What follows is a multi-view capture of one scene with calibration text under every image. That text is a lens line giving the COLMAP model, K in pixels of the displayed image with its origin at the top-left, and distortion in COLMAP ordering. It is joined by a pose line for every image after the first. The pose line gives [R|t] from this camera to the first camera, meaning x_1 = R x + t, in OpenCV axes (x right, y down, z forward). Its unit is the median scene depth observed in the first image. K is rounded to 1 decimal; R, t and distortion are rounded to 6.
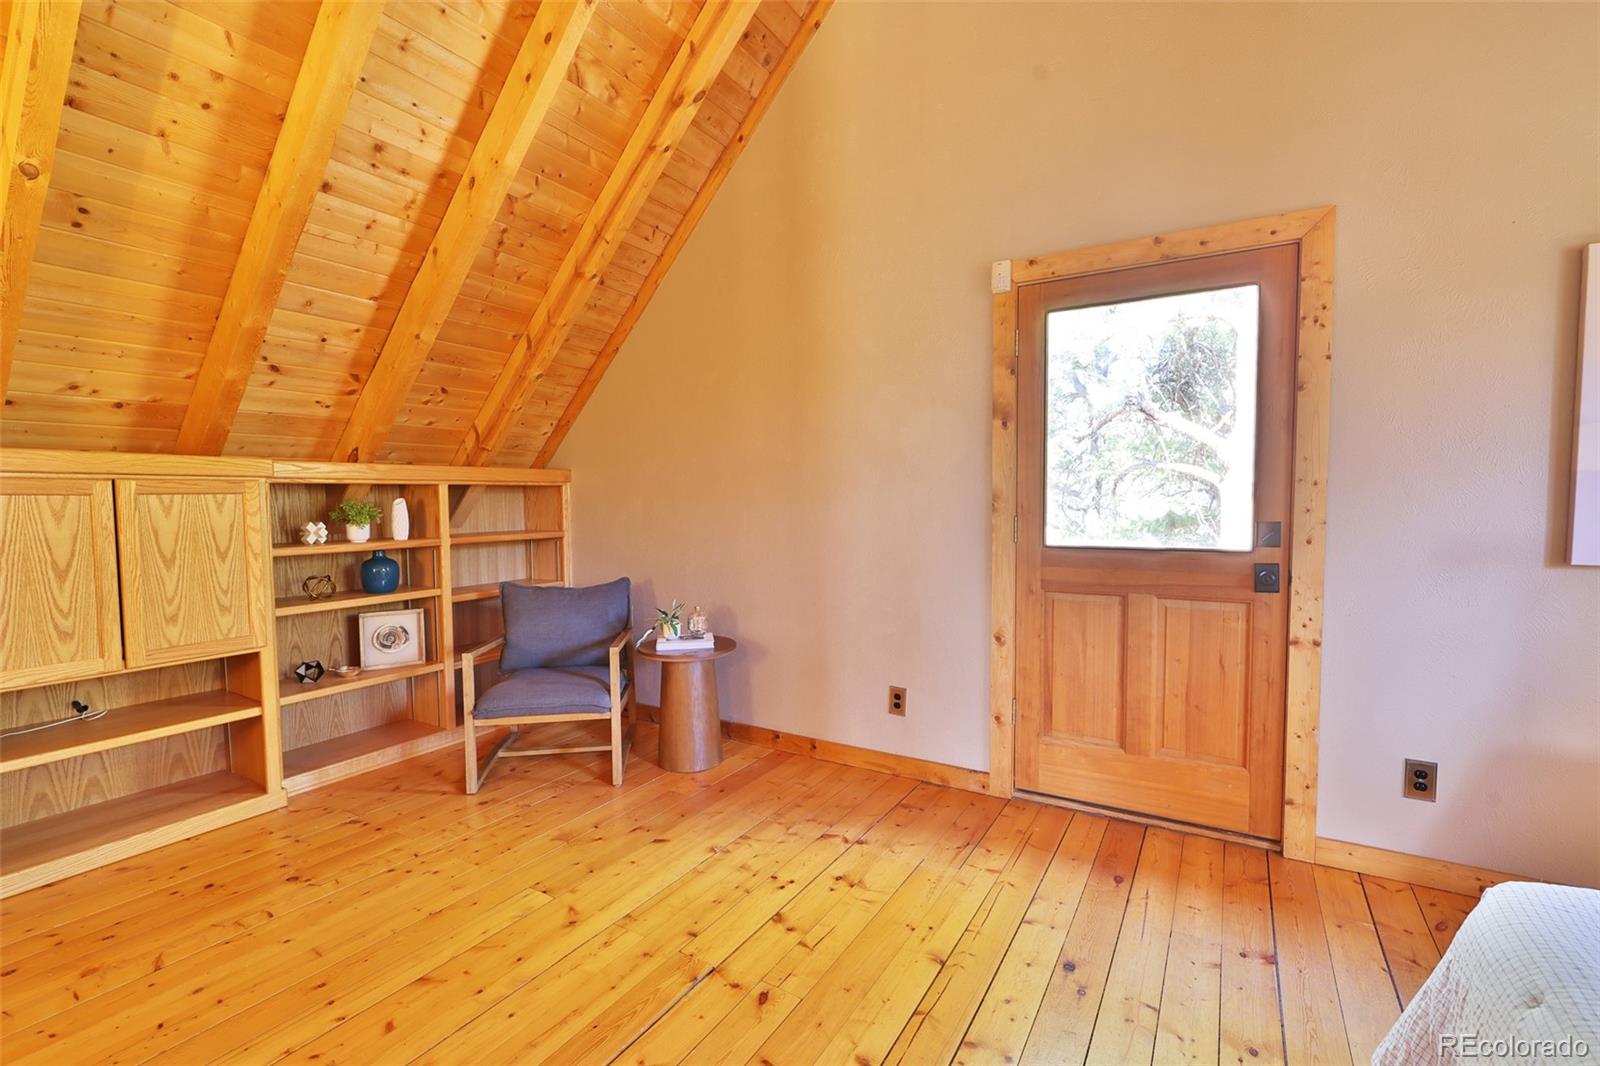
lens RADIAL K [[710.2, 0, 793.5], [0, 710.2, 536.6], [0, 0, 1]] dist [-0.000444, 0.000026]
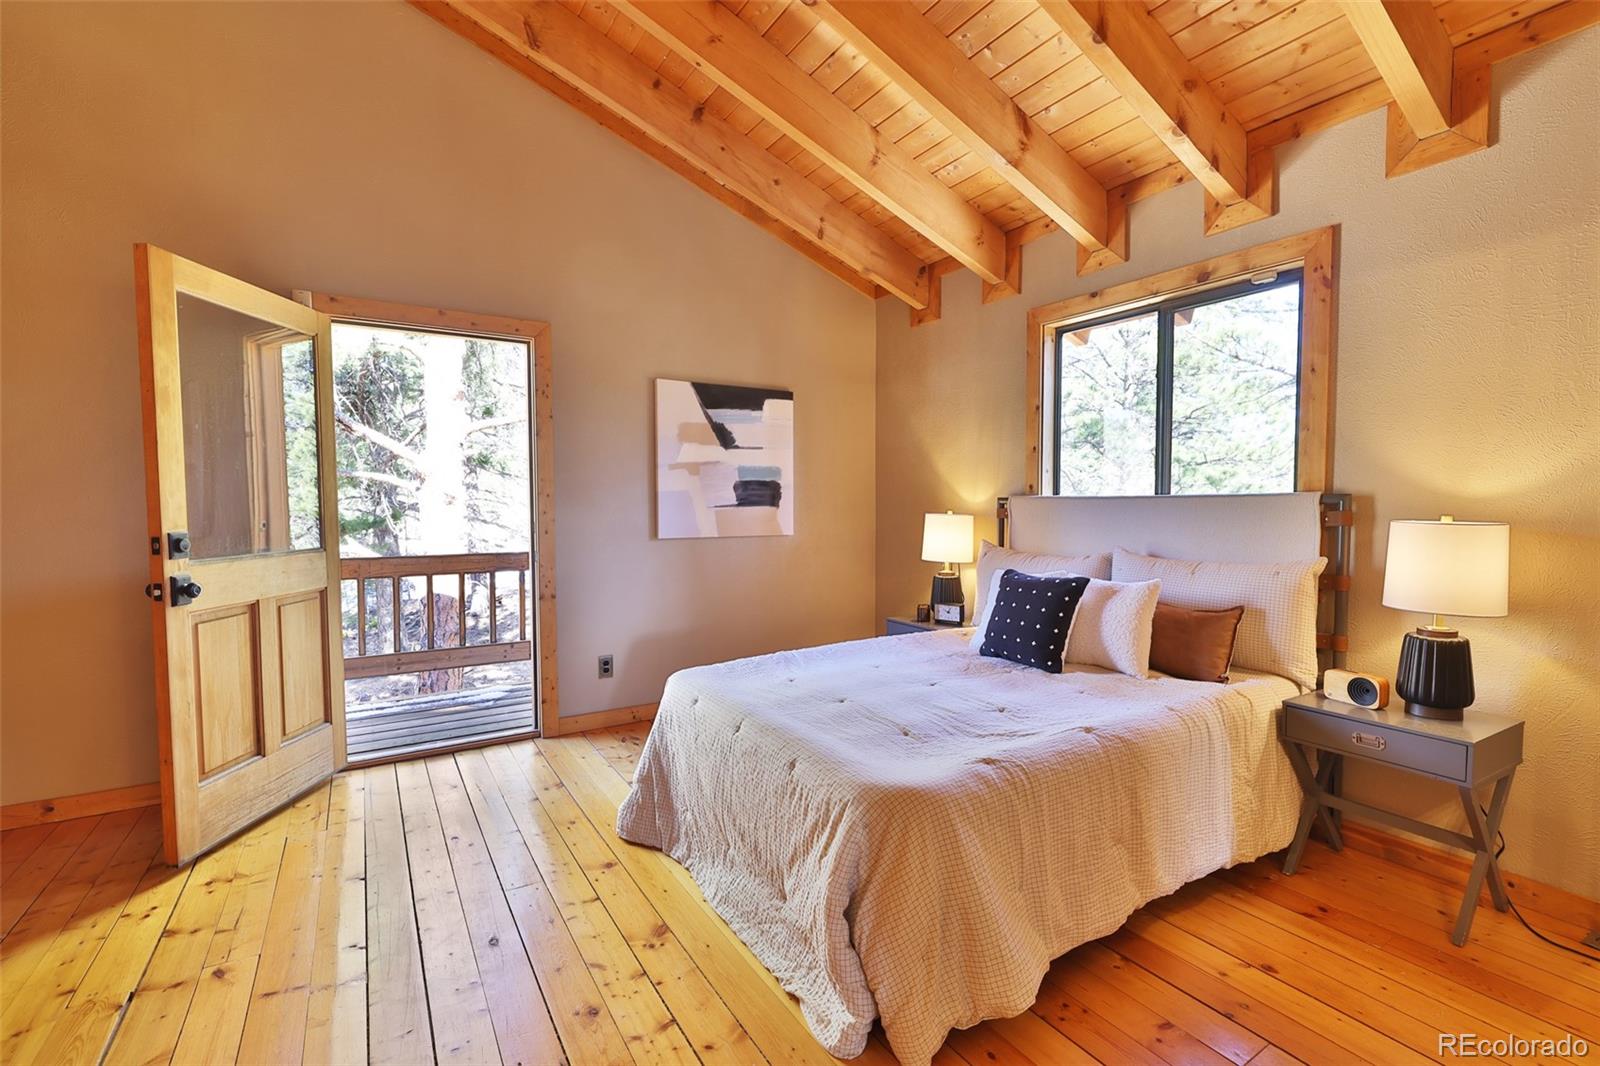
lens RADIAL K [[710.2, 0, 793.5], [0, 710.2, 536.6], [0, 0, 1]] dist [-0.000444, 0.000026]
pose [[0.454577, -0.039320, 0.889839, -0.492276], [0.047214, 0.998684, 0.020010, 0.012558], [-0.889455, 0.032917, 0.455835, -0.234816]]
